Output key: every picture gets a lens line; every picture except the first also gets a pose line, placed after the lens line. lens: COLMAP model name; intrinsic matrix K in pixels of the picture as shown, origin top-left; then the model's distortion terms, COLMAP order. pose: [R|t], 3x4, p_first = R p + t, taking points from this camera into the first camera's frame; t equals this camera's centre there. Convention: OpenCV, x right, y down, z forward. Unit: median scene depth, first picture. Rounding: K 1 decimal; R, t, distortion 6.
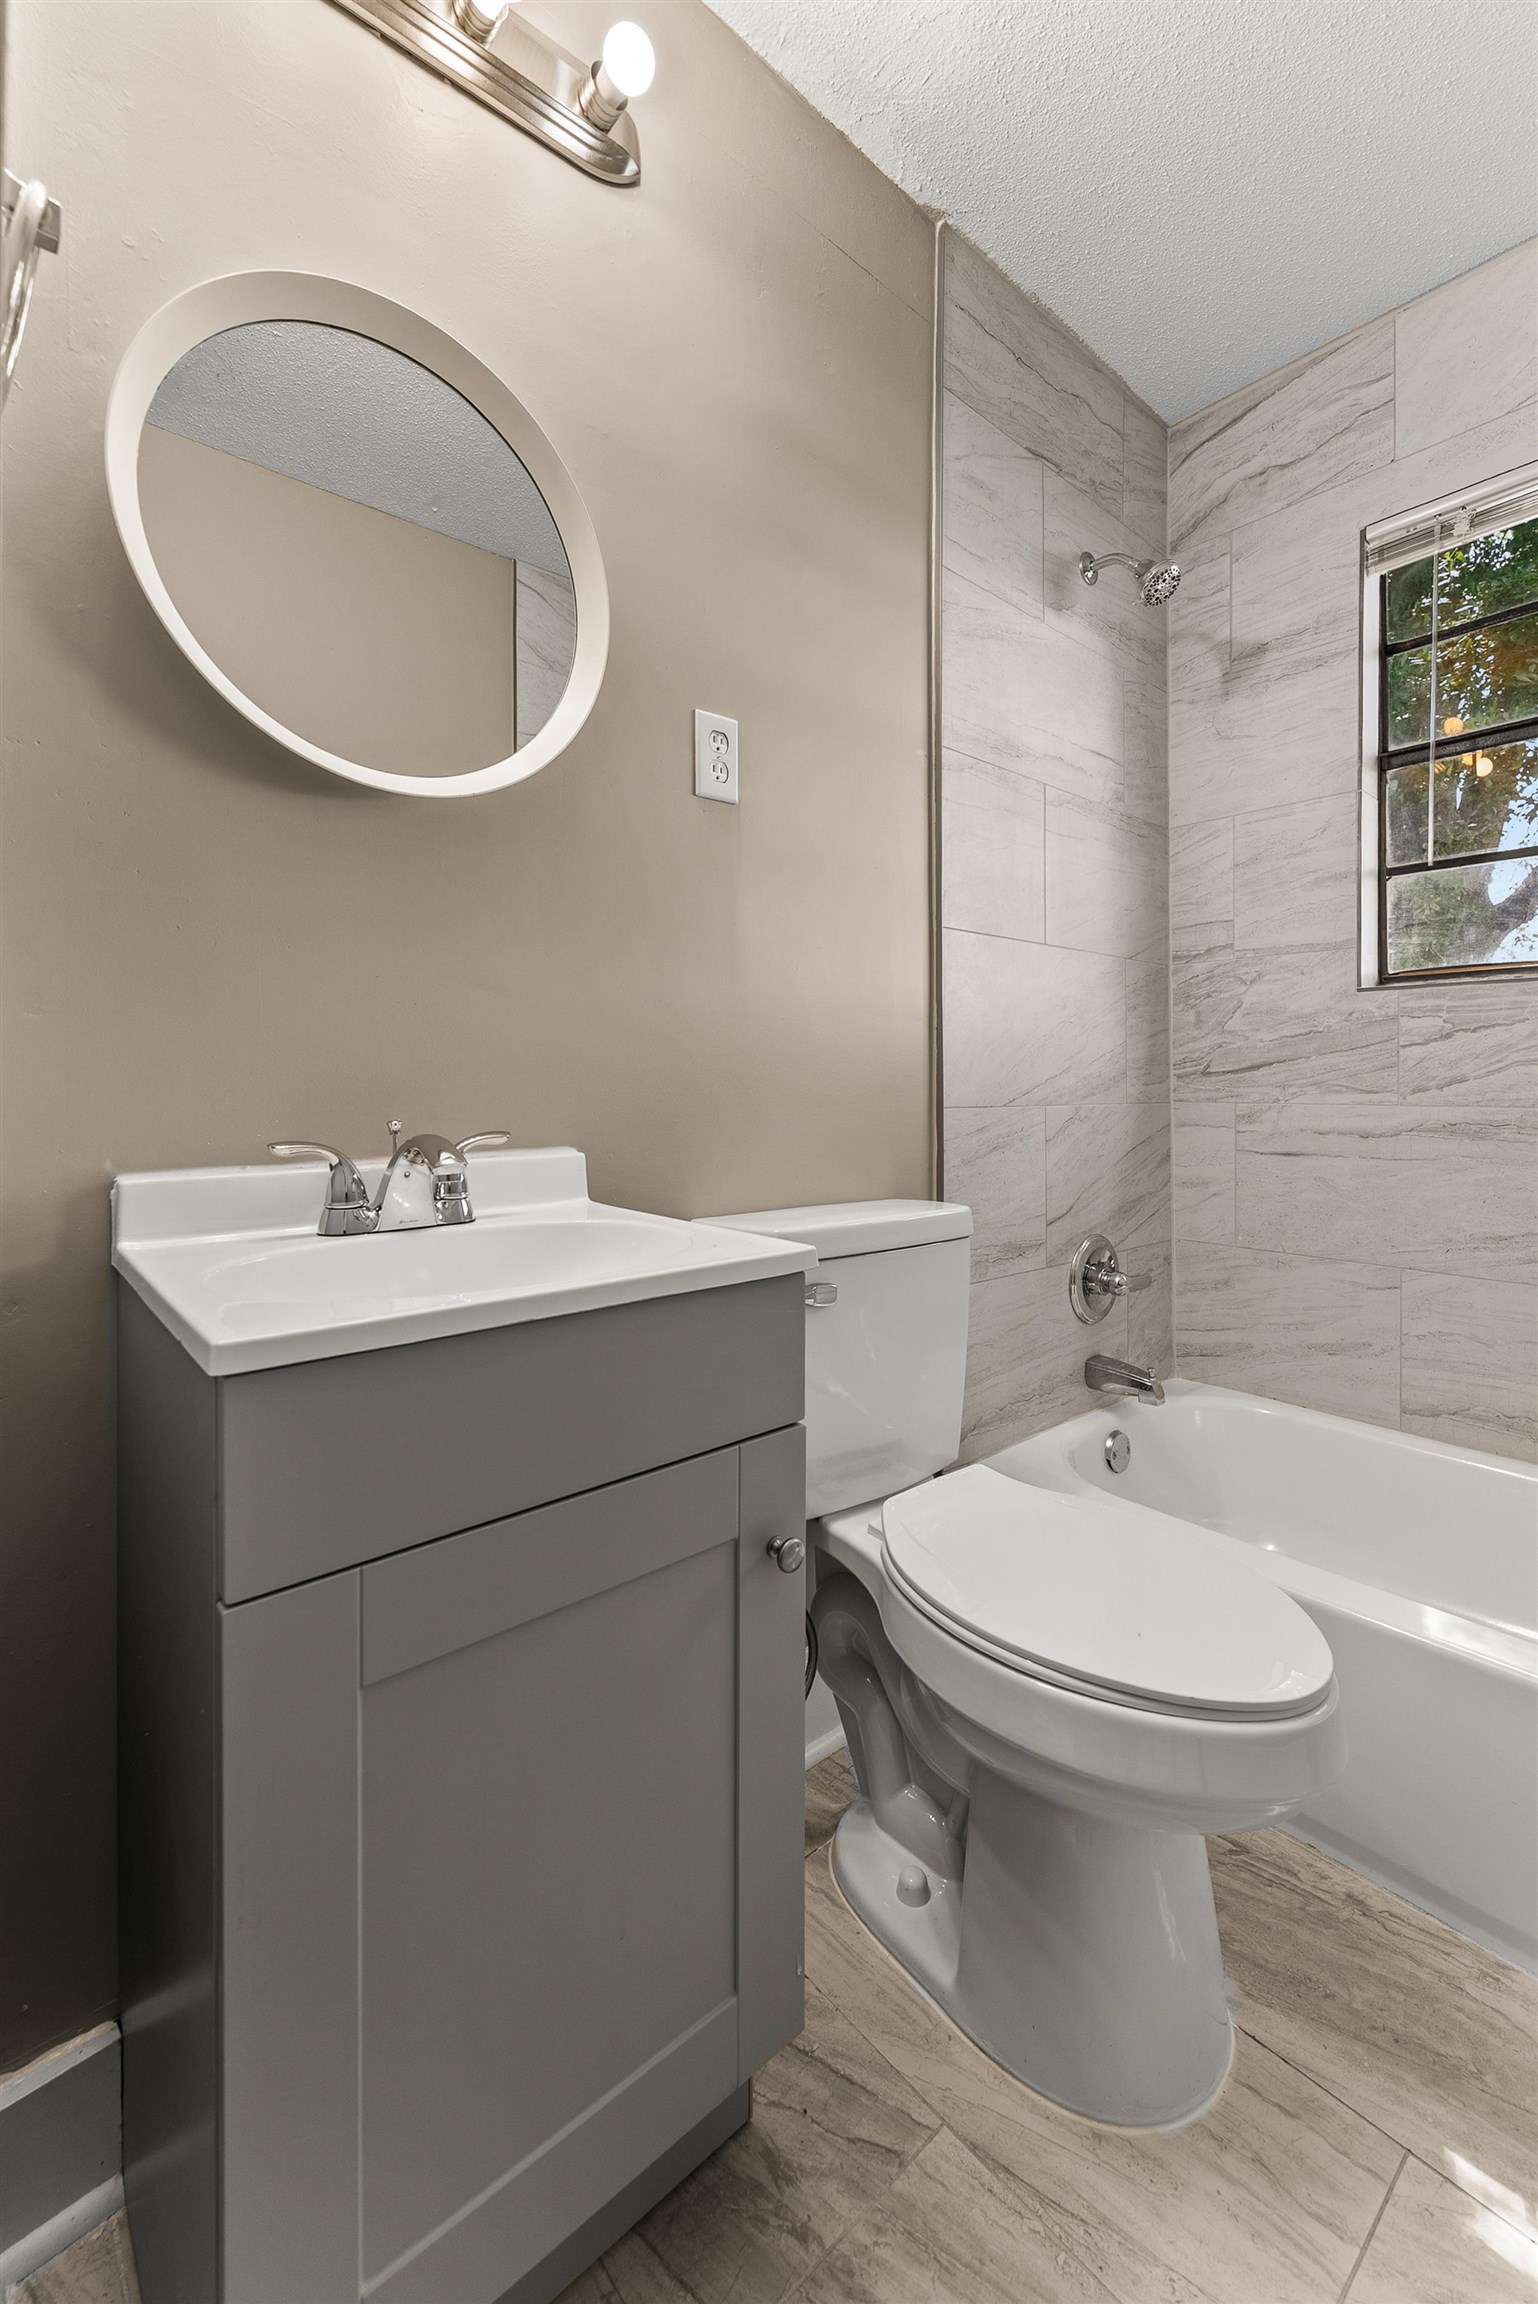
lens RADIAL K [[946.0, 0, 775.7], [0, 946.0, 1080.1], [0, 0, 1]] dist [-0.000455, 0.000061]
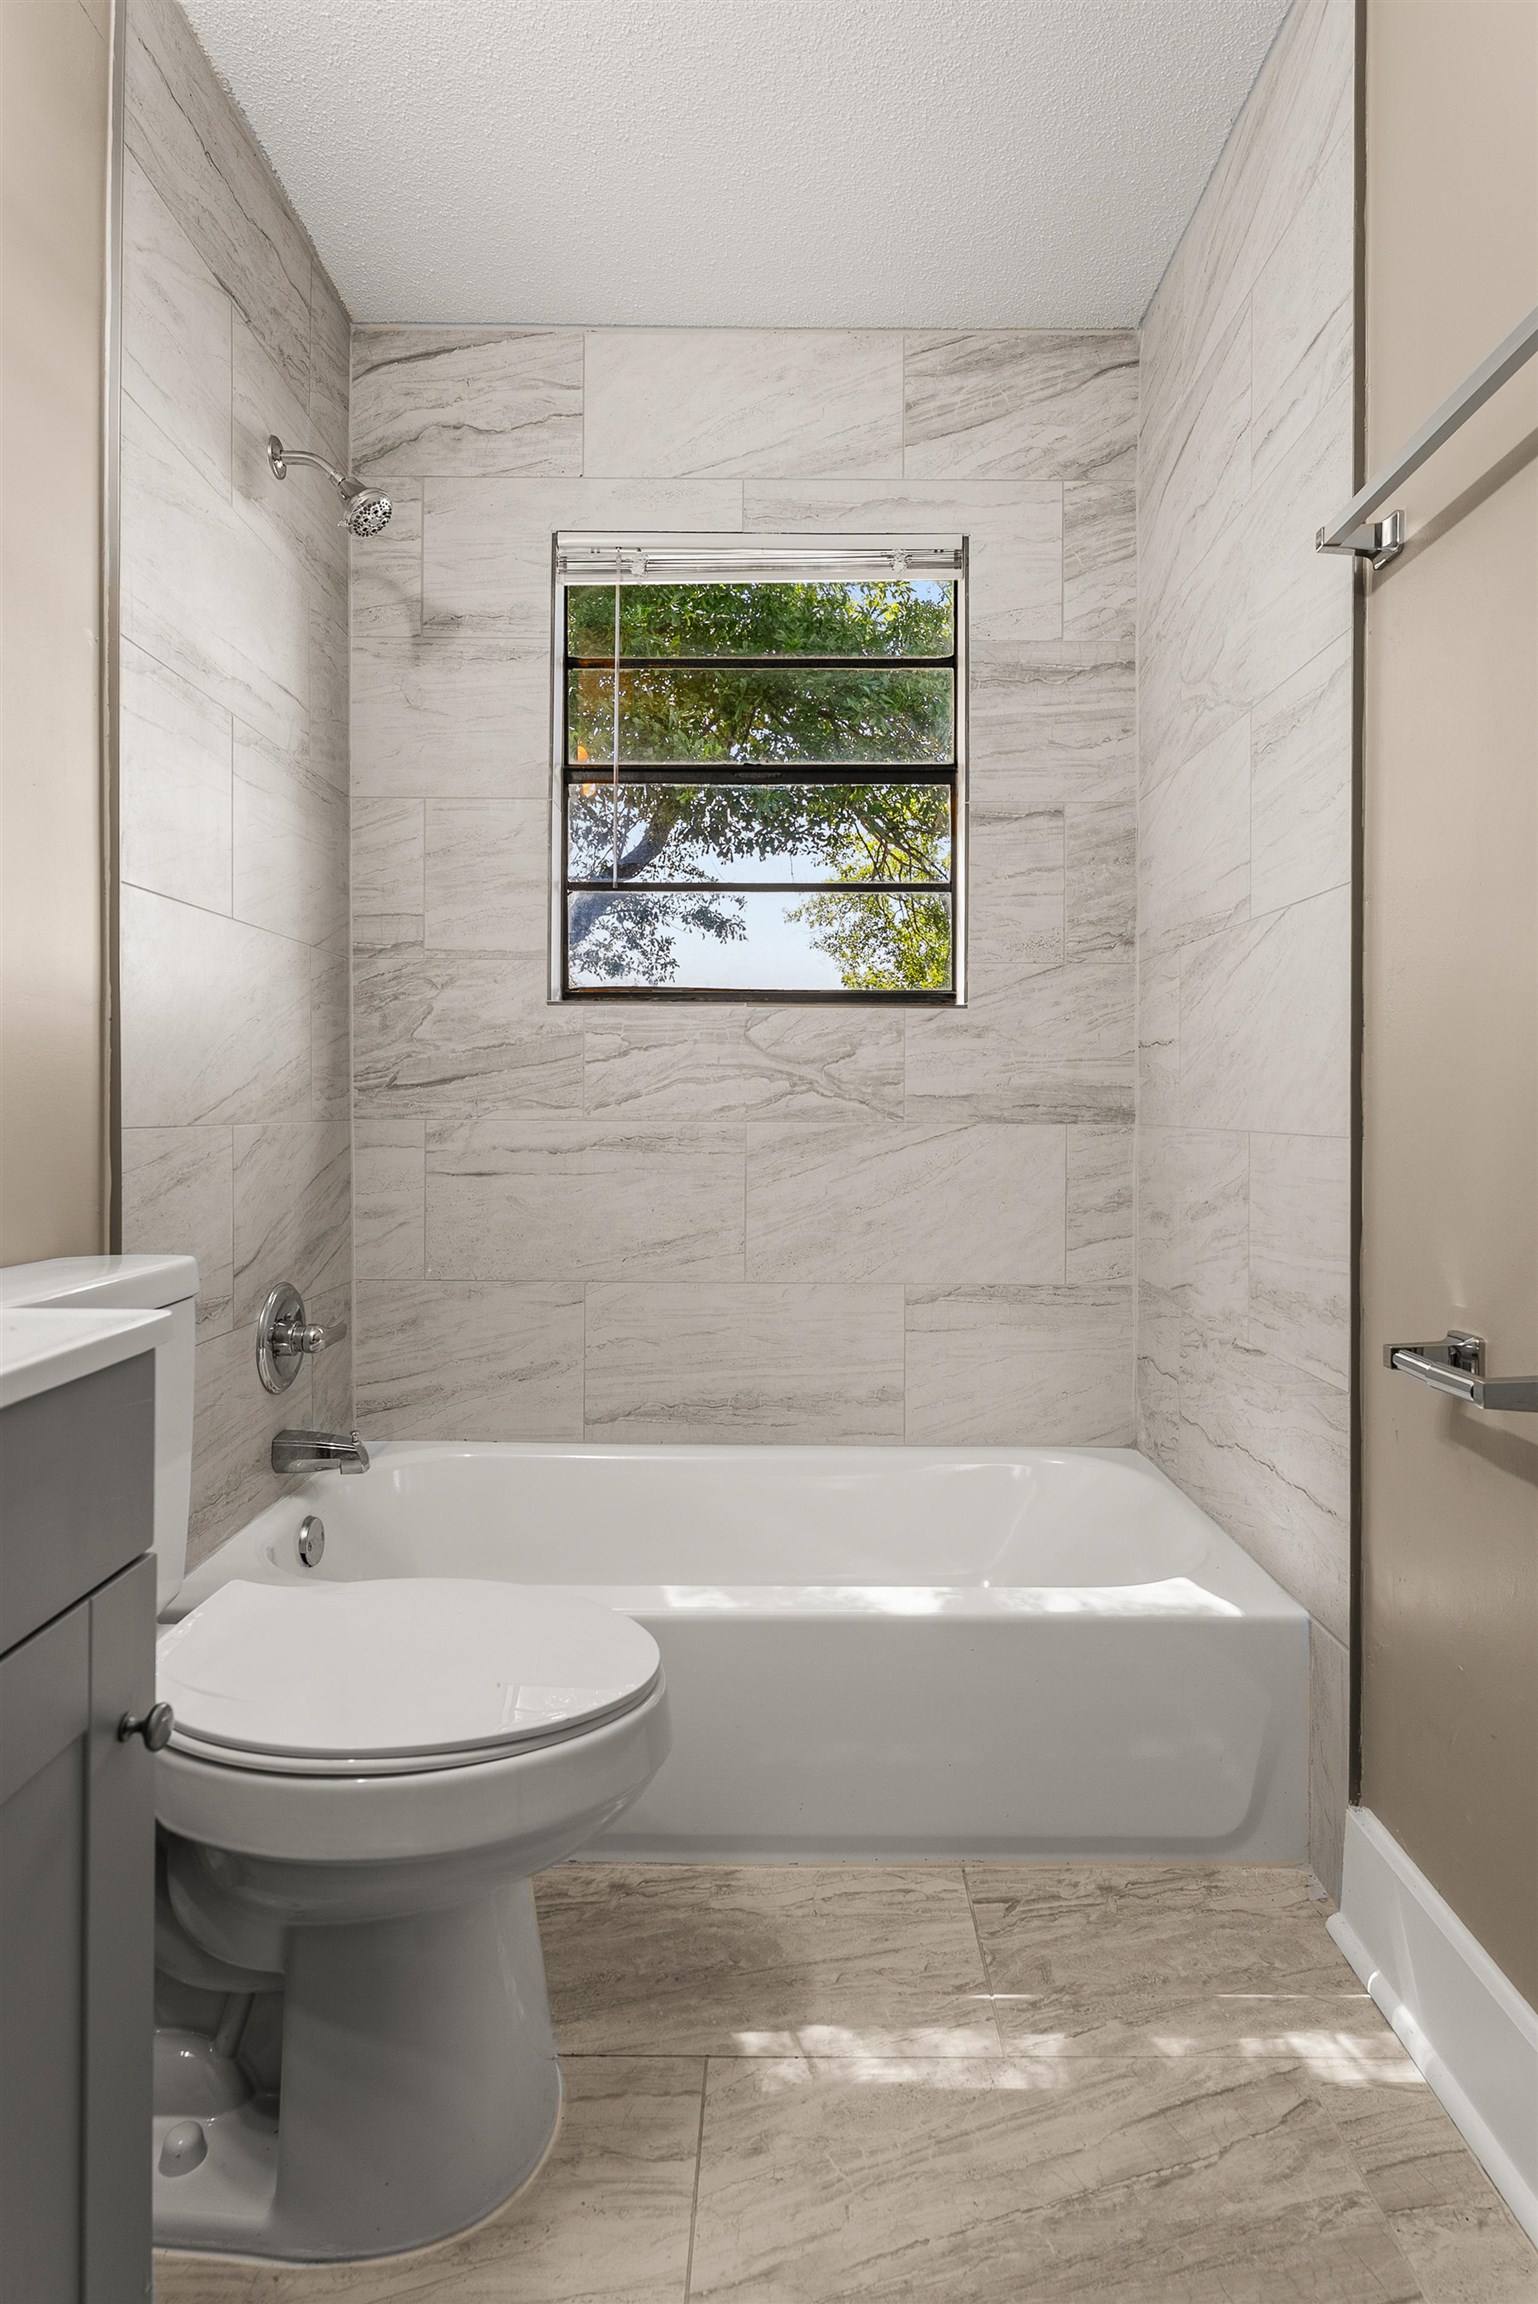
lens RADIAL K [[1187.0, 0, 769.4], [0, 1187.0, 1102.6], [0, 0, 1]] dist [-0.001733, 0.000400]
pose [[0.665628, 0.002796, 0.746278, -0.144947], [-0.007864, 0.999964, 0.003267, 0.001881], [-0.746242, -0.008043, 0.665626, 0.010958]]
